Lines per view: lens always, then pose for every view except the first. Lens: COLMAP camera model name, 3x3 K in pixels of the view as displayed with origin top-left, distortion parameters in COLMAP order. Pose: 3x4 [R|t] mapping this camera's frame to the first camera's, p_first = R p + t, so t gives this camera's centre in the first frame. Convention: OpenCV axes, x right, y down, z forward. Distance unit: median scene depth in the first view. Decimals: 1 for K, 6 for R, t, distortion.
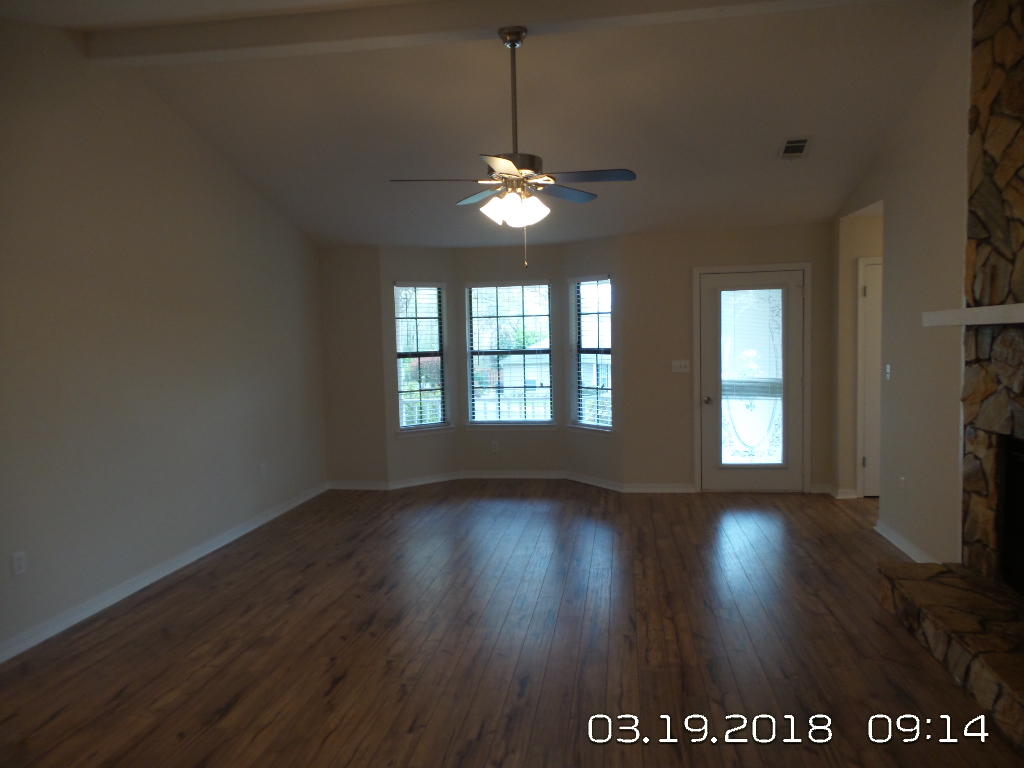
lens RADIAL K [[710.9, 0, 512.0], [0, 710.9, 384.0], [0, 0, 1]] dist [-0.003620, -0.000435]
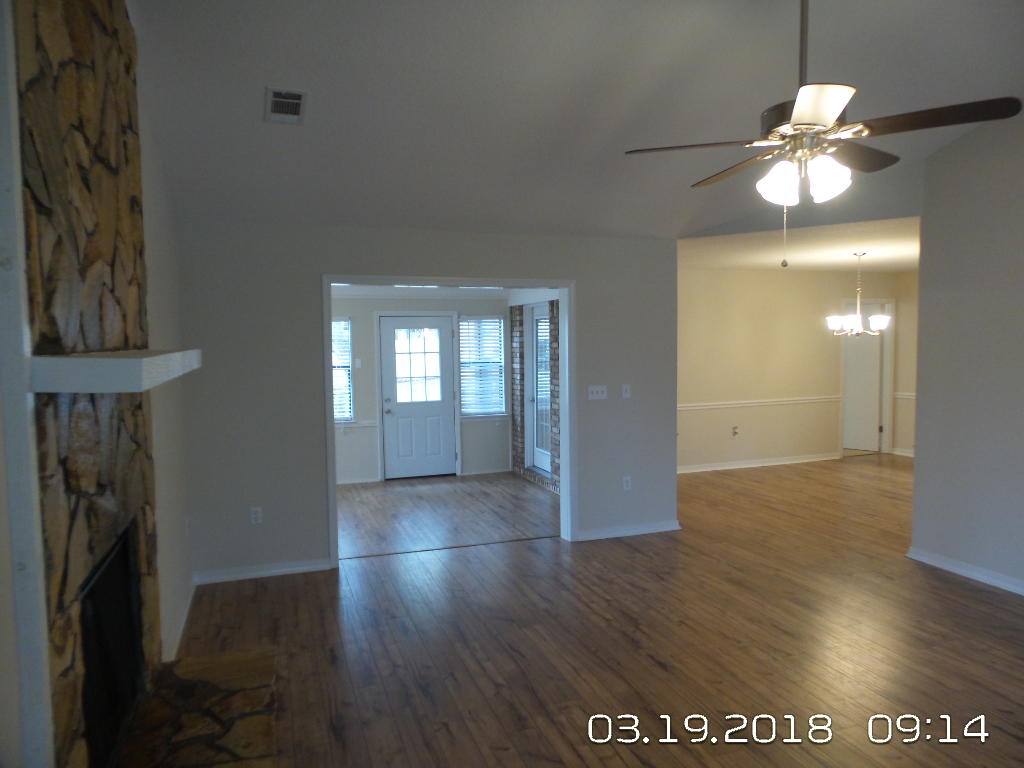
lens RADIAL K [[710.9, 0, 512.0], [0, 710.9, 384.0], [0, 0, 1]] dist [-0.003620, -0.000435]
pose [[-0.881259, 0.070543, -0.467340, 0.713847], [0.004901, 0.990110, 0.140211, -0.178124], [0.472609, 0.121271, -0.872888, 1.800504]]
